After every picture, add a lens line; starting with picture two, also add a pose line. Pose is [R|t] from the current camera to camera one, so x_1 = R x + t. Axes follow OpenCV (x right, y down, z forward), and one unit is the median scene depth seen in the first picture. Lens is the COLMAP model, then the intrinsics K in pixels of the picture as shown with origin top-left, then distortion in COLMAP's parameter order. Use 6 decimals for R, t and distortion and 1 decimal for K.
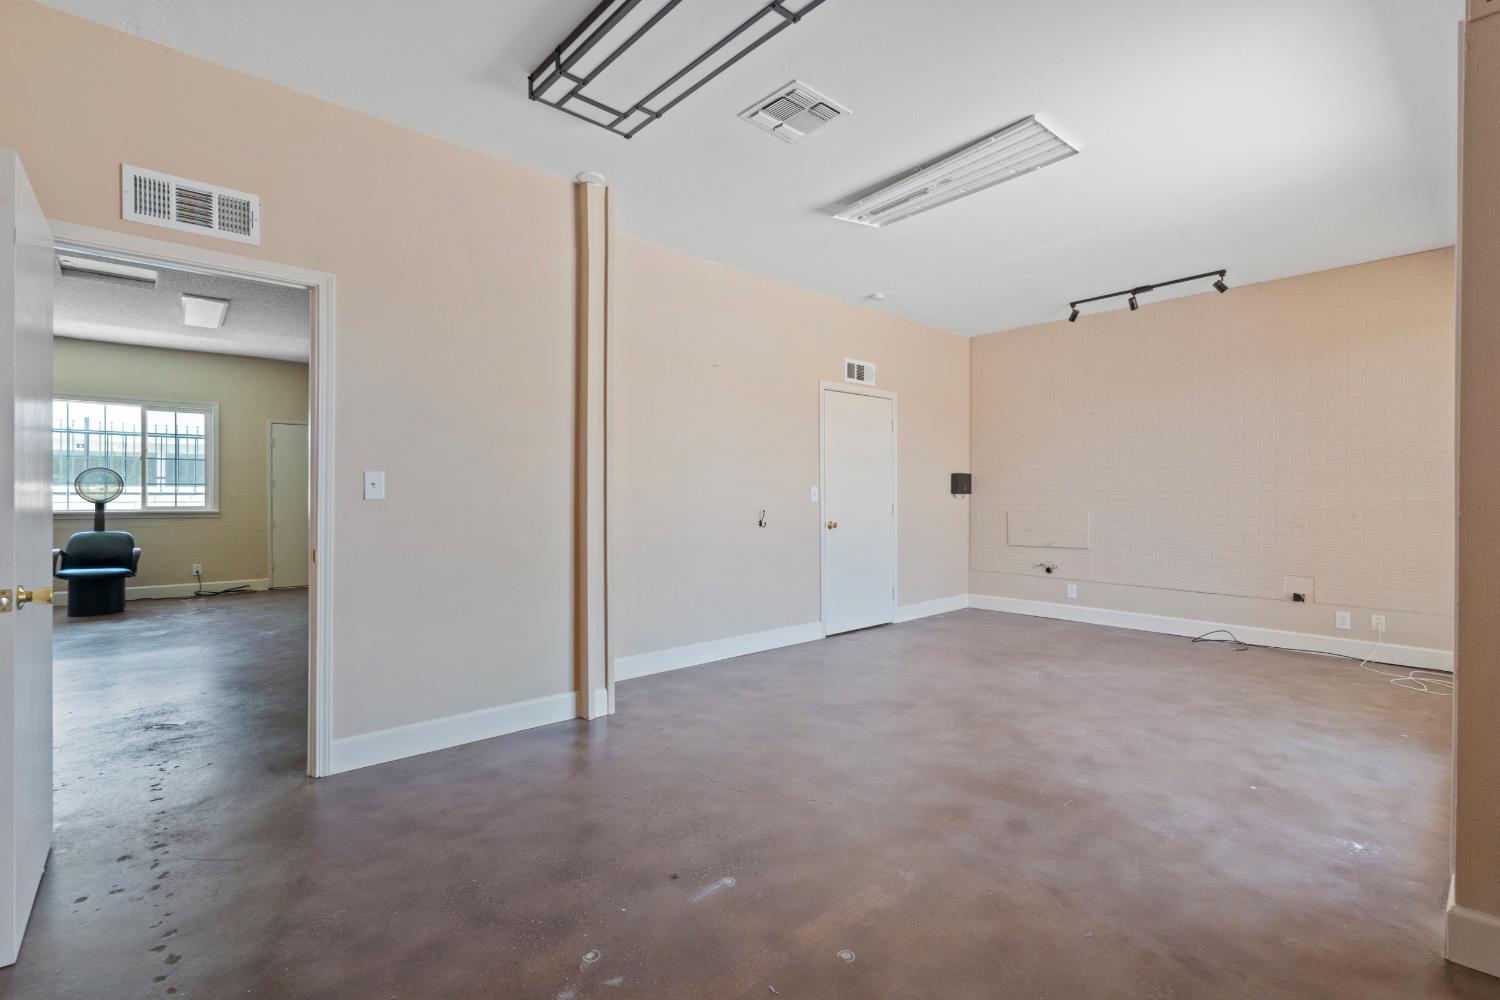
lens RADIAL K [[687.8, 0, 747.1], [0, 687.8, 496.2], [0, 0, 1]] dist [-0.005424, -0.000391]
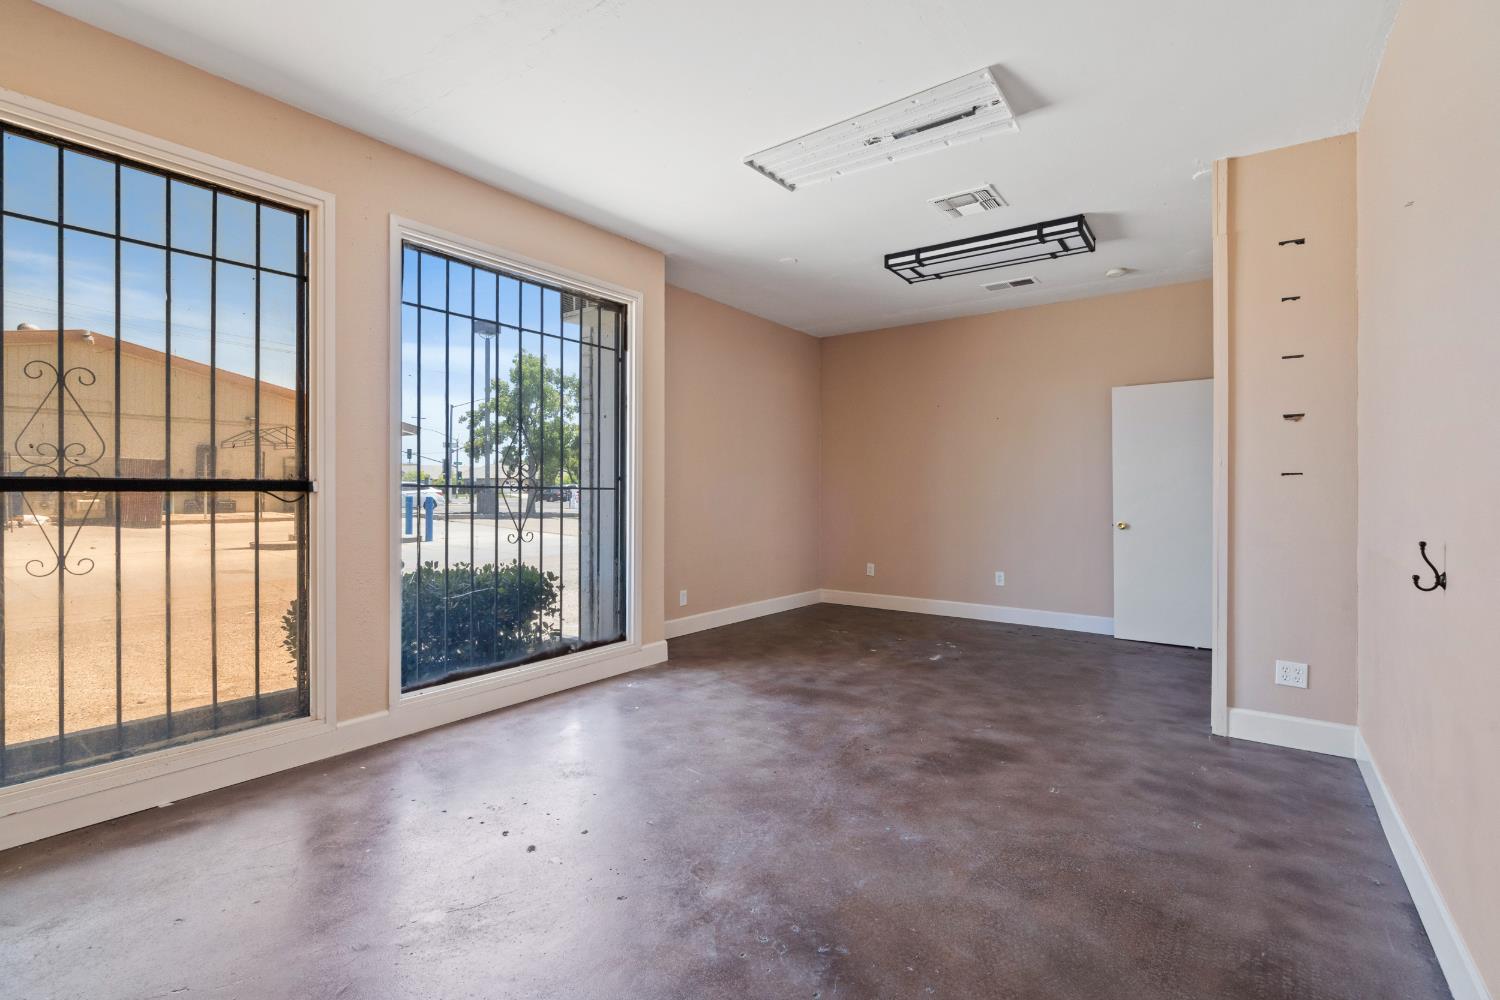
lens RADIAL K [[687.8, 0, 751.0], [0, 687.8, 497.0], [0, 0, 1]] dist [-0.005424, -0.000391]
pose [[-0.976536, -0.005271, -0.215288, 0.876448], [-0.005893, 0.999980, 0.002247, 0.006409], [0.215271, 0.003463, -0.976548, 2.554801]]
